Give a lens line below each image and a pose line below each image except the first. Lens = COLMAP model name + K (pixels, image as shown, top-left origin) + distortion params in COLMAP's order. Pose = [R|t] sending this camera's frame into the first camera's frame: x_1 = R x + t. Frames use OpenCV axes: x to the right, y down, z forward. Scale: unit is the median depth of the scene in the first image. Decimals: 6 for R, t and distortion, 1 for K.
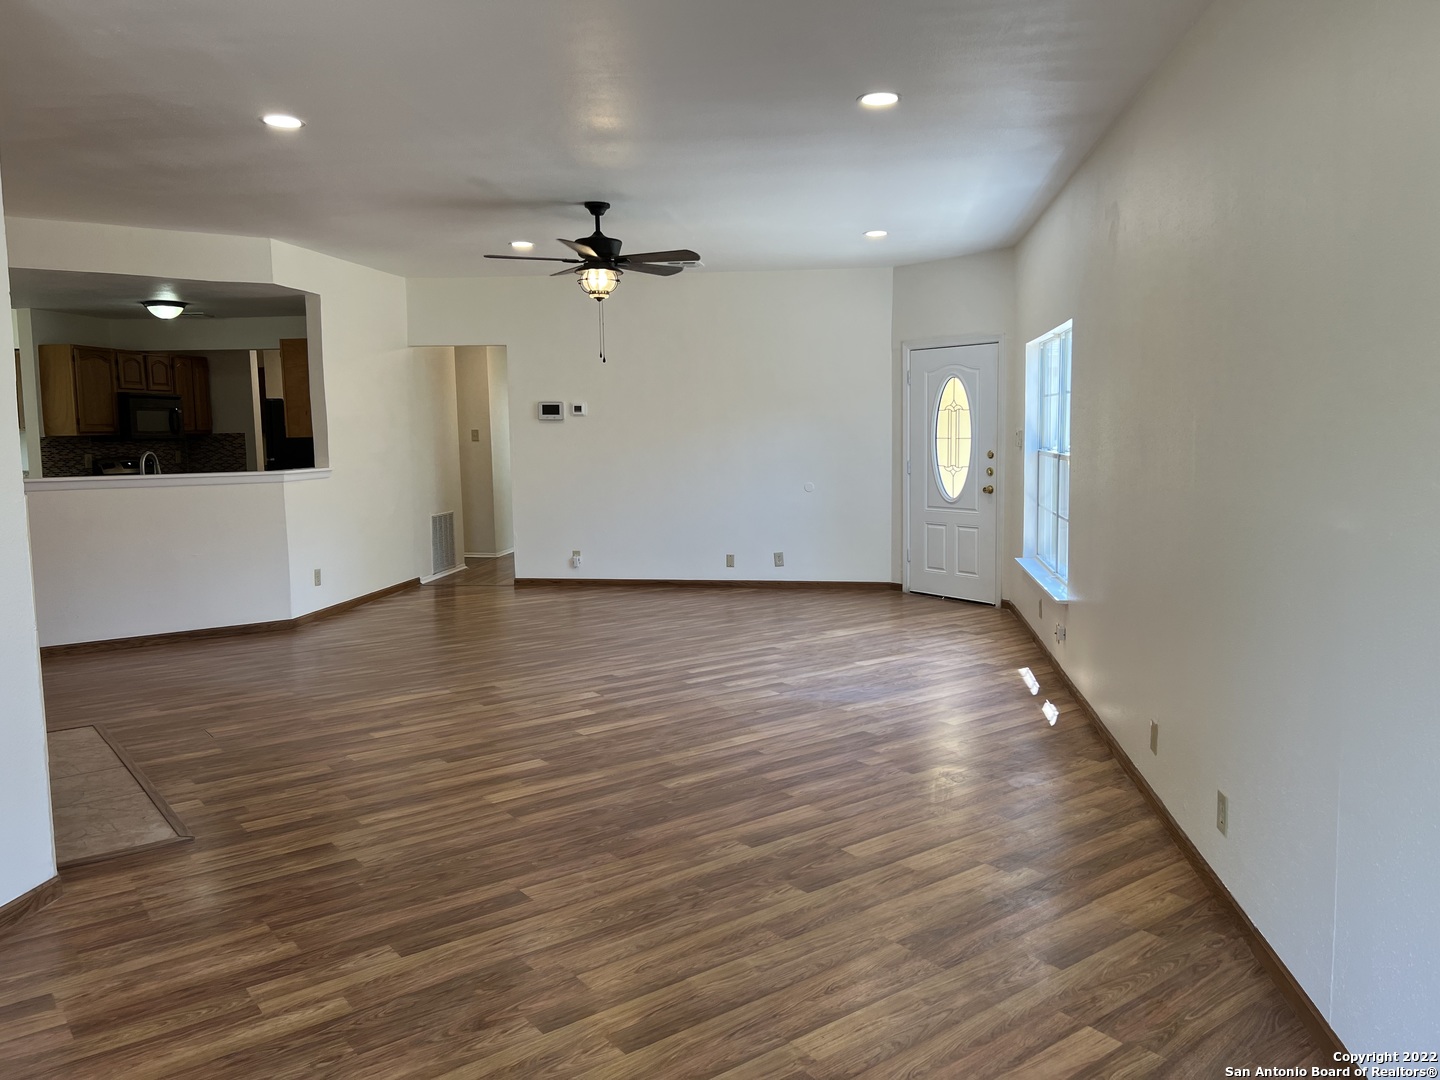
lens RADIAL K [[1090.2, 0, 725.4], [0, 1090.2, 540.5], [0, 0, 1]] dist [0.019641, -0.021571]
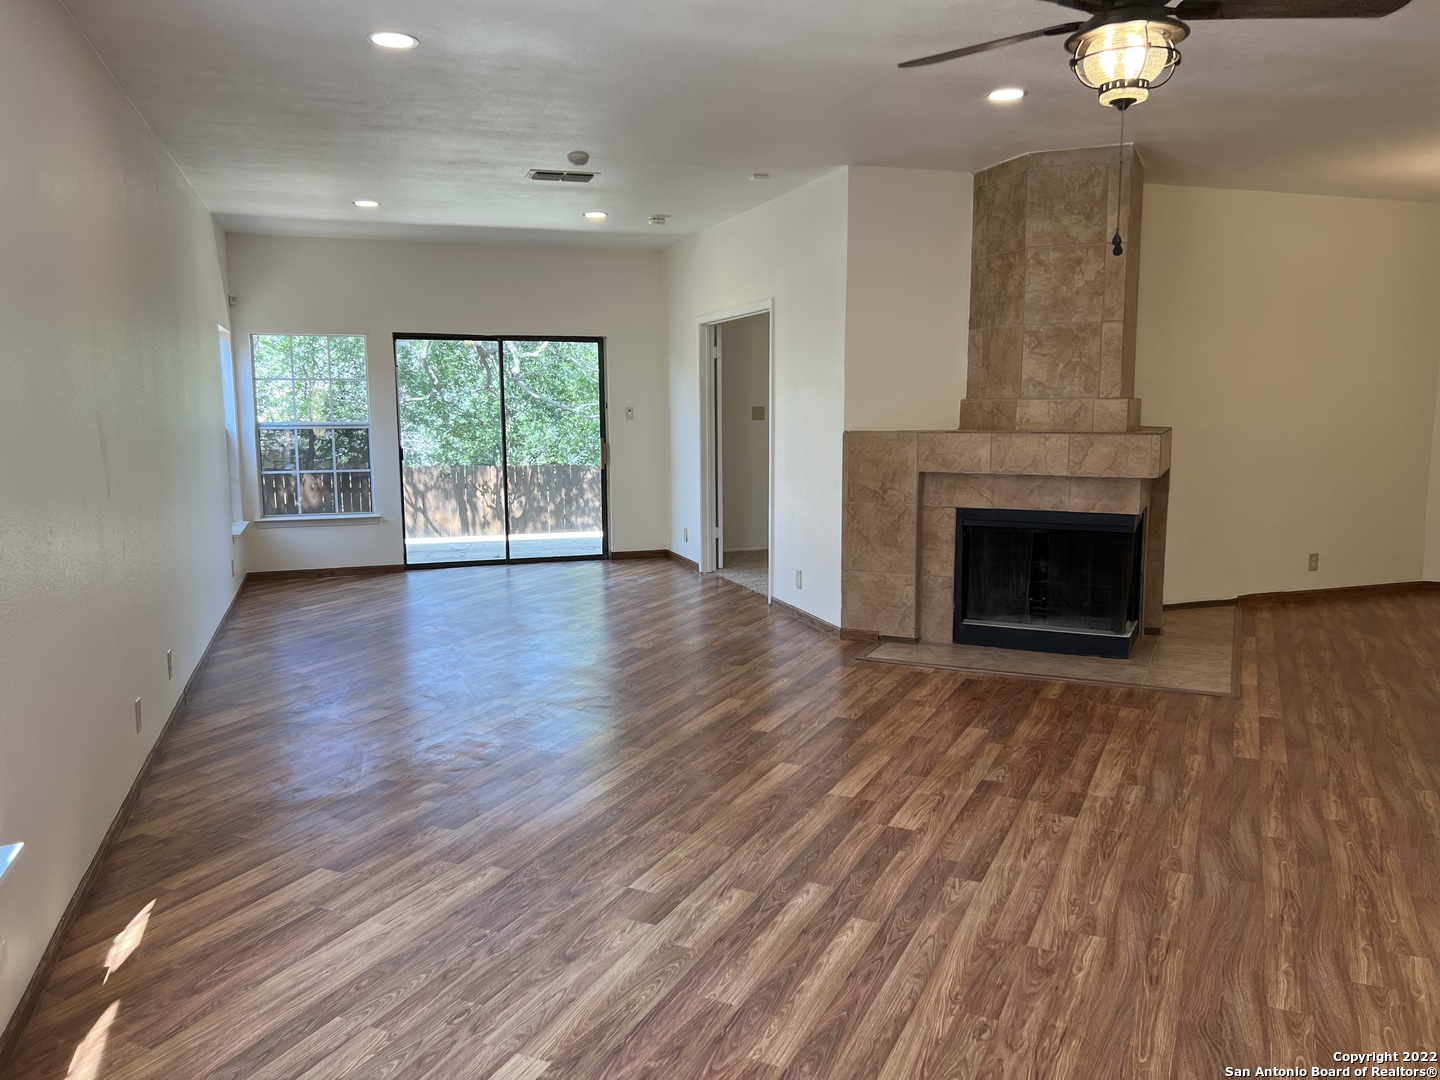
lens RADIAL K [[1090.2, 0, 723.9], [0, 1090.2, 539.0], [0, 0, 1]] dist [0.019641, -0.021571]
pose [[-0.891400, 0.074814, -0.446999, 0.281777], [-0.035825, 0.971564, 0.234052, -0.193255], [0.451798, 0.224647, -0.863372, 1.689308]]
